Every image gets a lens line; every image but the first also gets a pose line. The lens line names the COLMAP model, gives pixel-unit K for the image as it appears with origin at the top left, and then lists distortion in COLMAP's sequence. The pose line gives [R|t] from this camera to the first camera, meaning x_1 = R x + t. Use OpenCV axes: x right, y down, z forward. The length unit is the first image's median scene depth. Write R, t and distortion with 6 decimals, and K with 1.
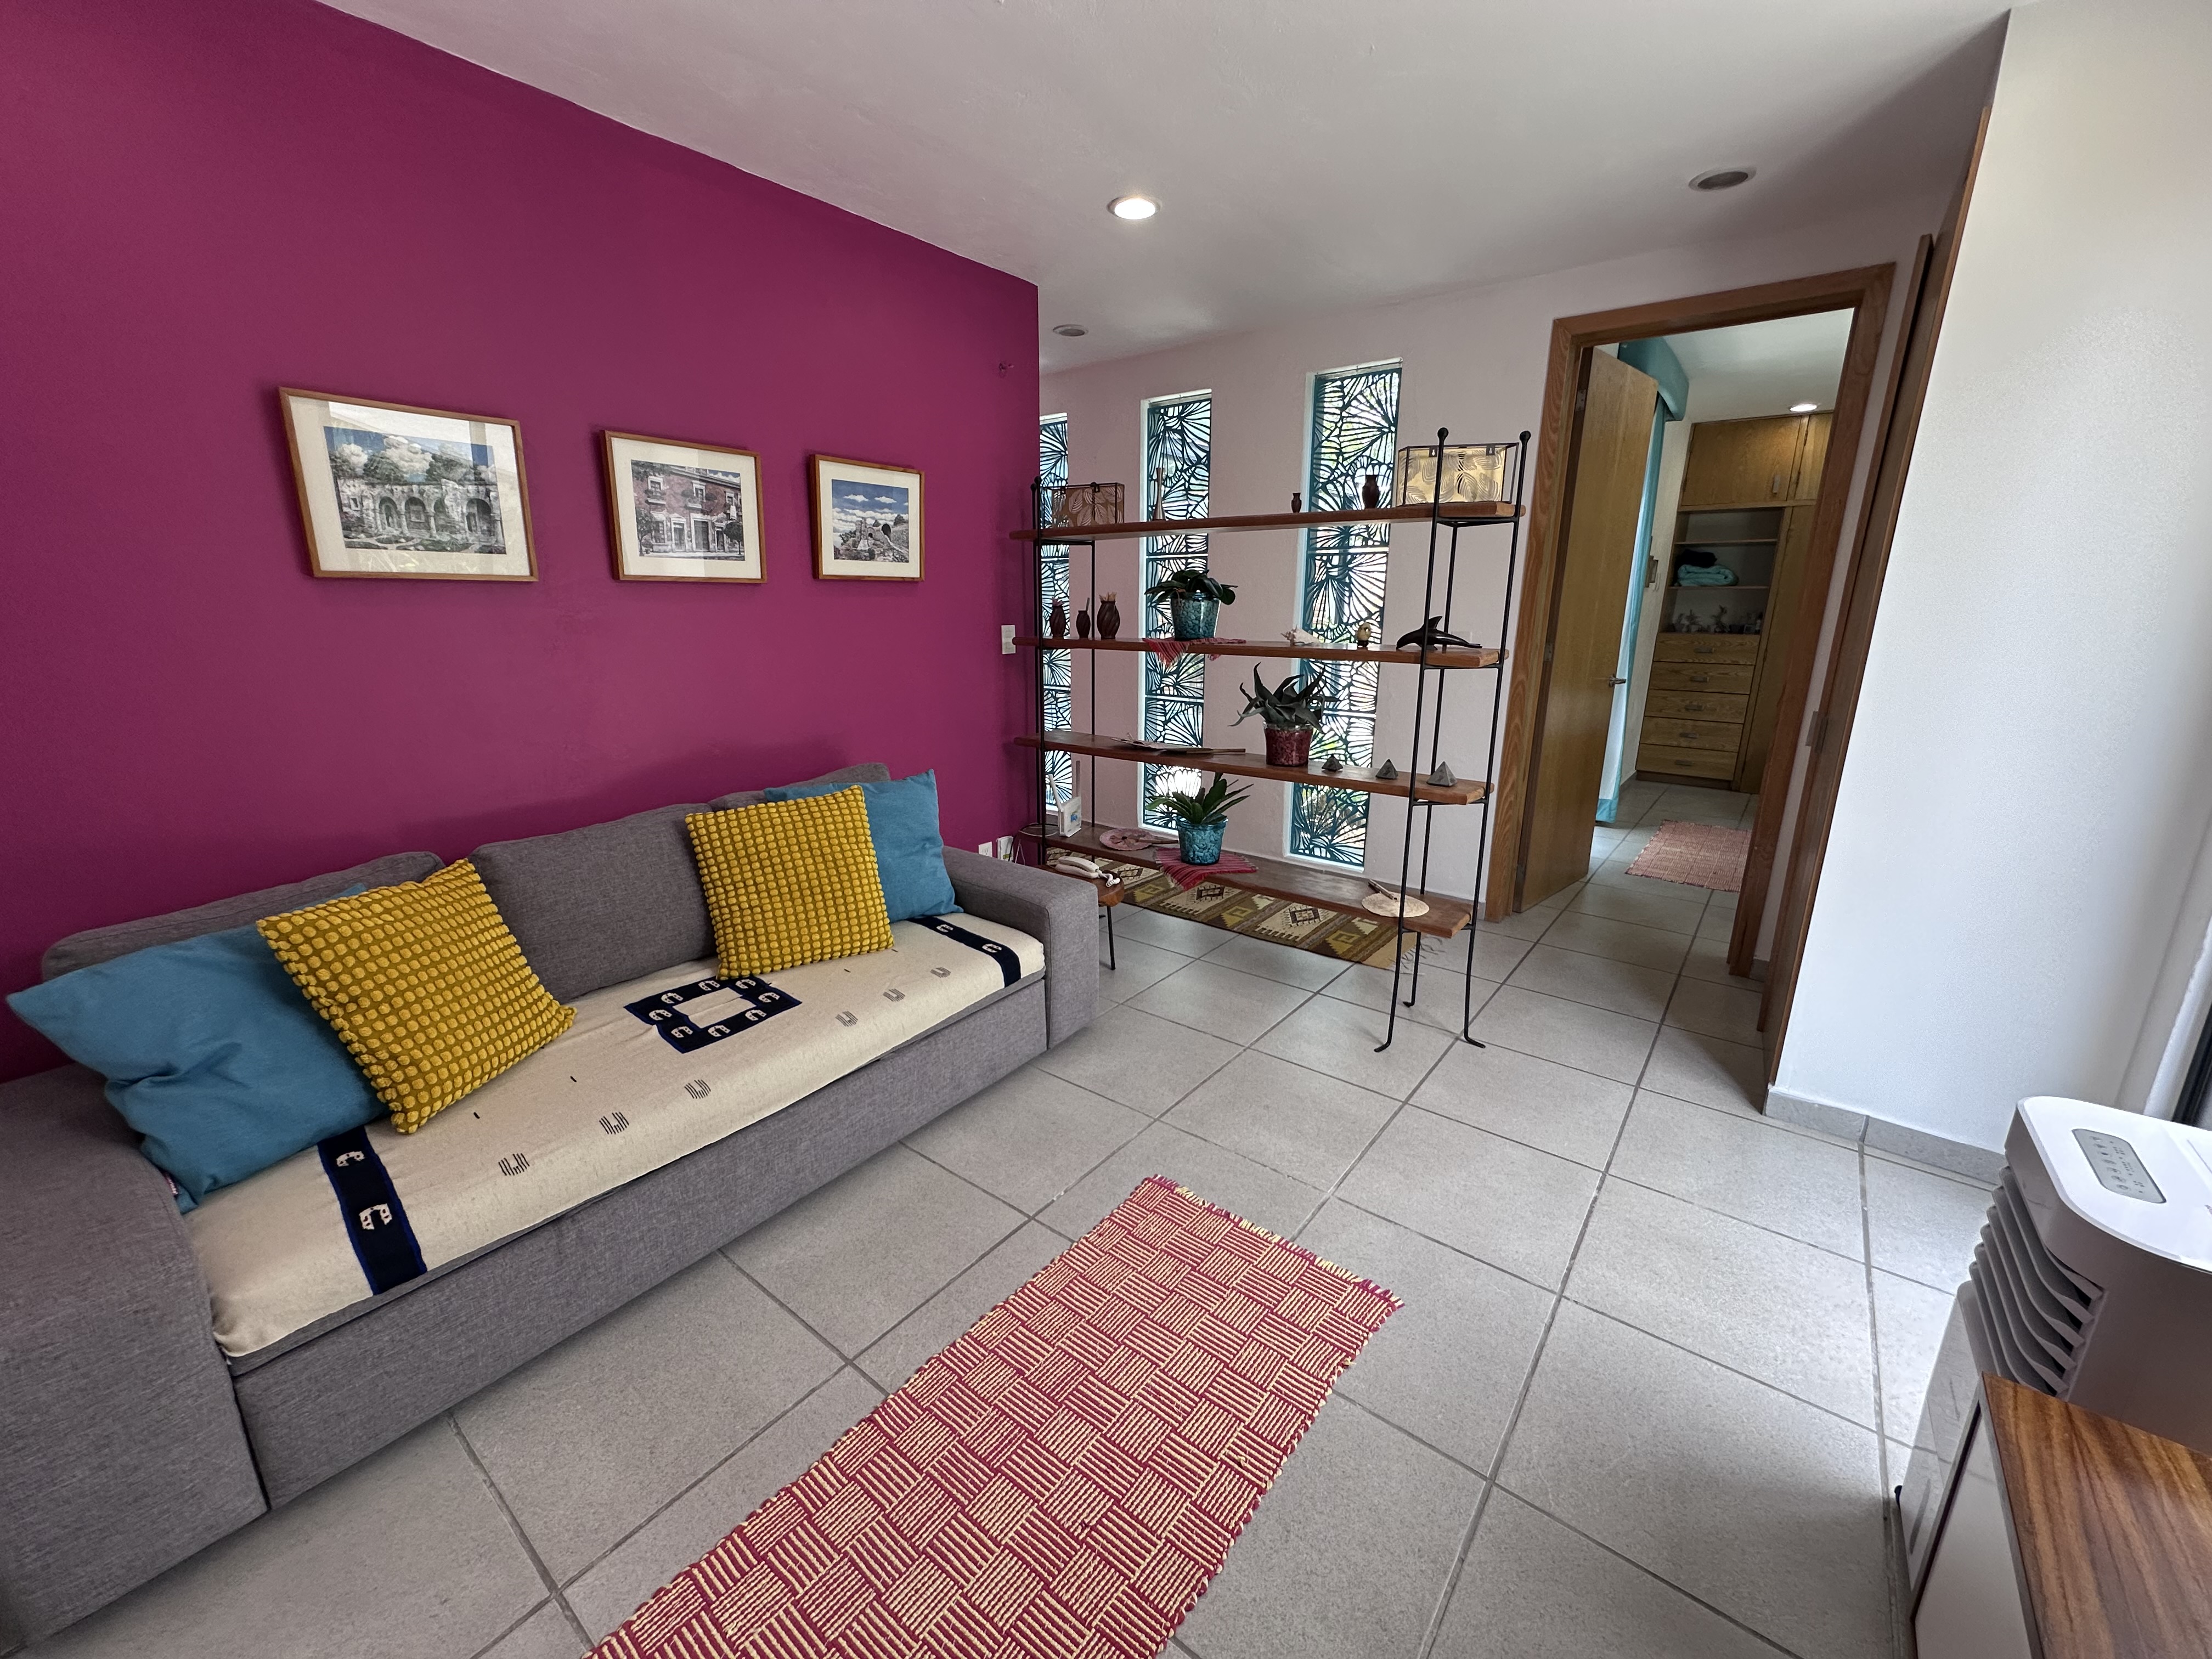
lens RADIAL K [[884.4, 0, 1100.5], [0, 884.4, 827.9], [0, 0, 1]] dist [-0.001412, 0.000031]
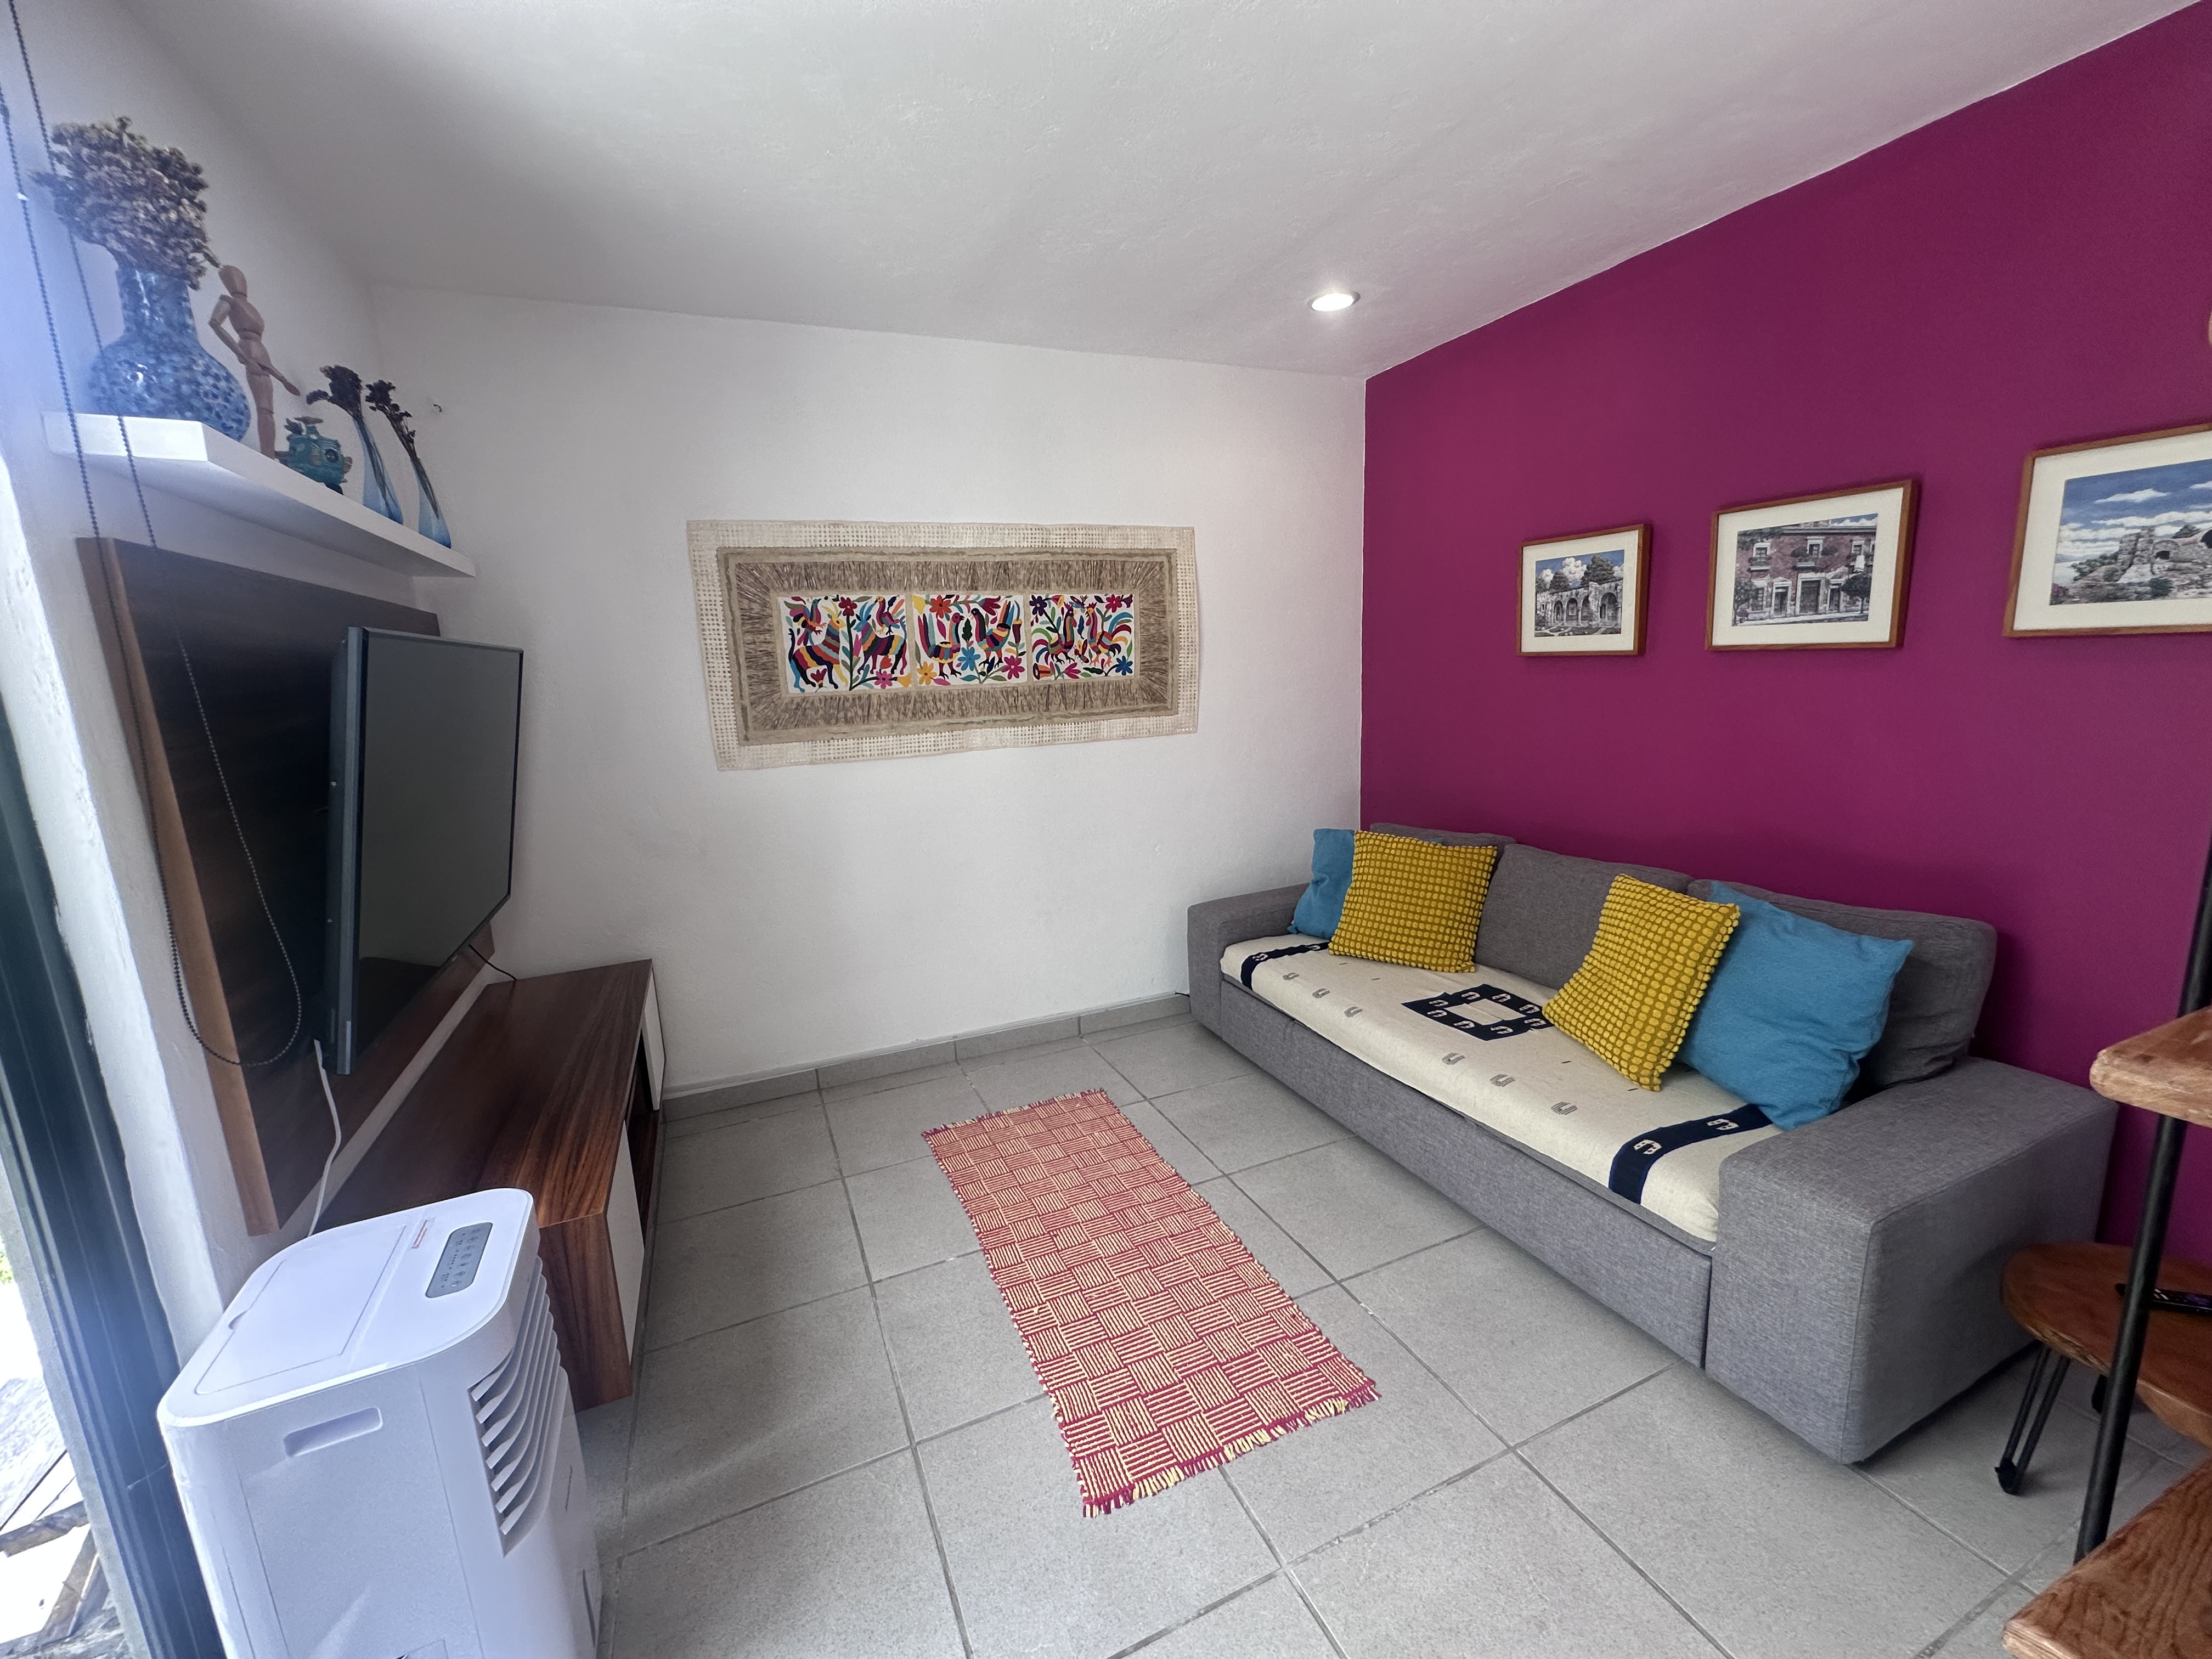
lens RADIAL K [[884.4, 0, 1100.5], [0, 884.4, 827.9], [0, 0, 1]] dist [-0.001412, 0.000031]
pose [[-0.467714, 0.181525, -0.865039, 0.683943], [-0.185475, 0.936737, 0.296854, -0.248982], [0.864200, 0.299286, -0.404457, 0.825771]]
